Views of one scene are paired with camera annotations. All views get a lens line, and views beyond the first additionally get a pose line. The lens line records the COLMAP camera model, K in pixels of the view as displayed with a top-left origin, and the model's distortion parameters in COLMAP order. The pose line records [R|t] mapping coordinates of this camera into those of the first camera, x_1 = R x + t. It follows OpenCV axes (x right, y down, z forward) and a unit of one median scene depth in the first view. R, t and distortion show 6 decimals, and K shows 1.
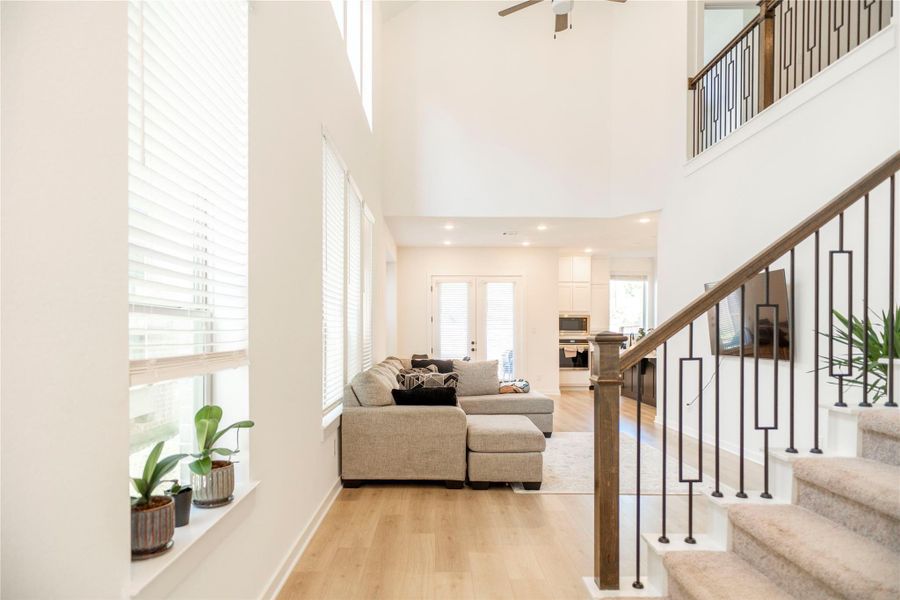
lens RADIAL K [[539.0, 0, 454.3], [0, 539.0, 324.2], [0, 0, 1]] dist [0.010644, -0.005033]
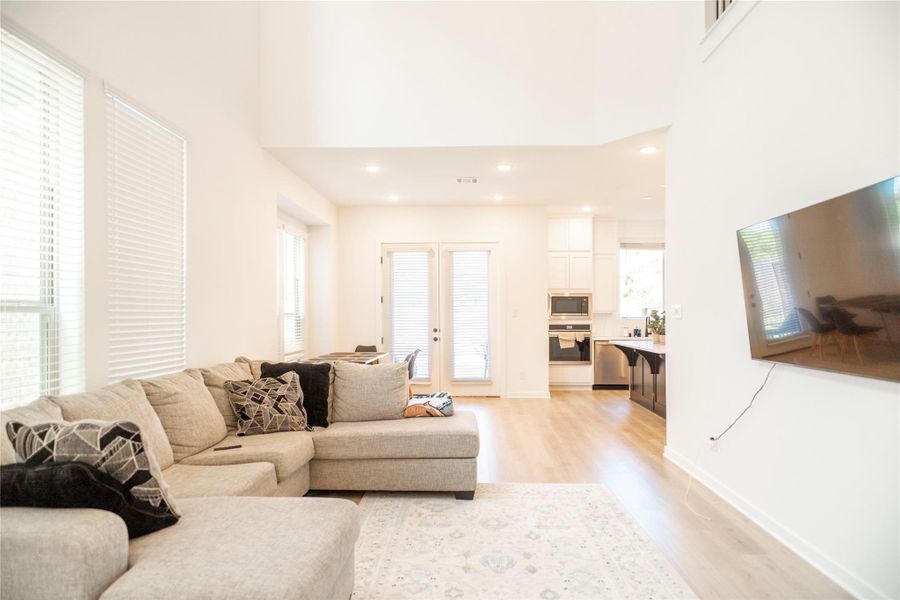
lens RADIAL K [[539.0, 0, 471.3], [0, 539.0, 298.6], [0, 0, 1]] dist [0.010644, -0.005033]
pose [[0.999436, -0.004745, -0.033230, 0.119901], [0.004293, 0.999898, -0.013648, 0.000683], [0.033291, 0.013498, 0.999355, 0.251649]]
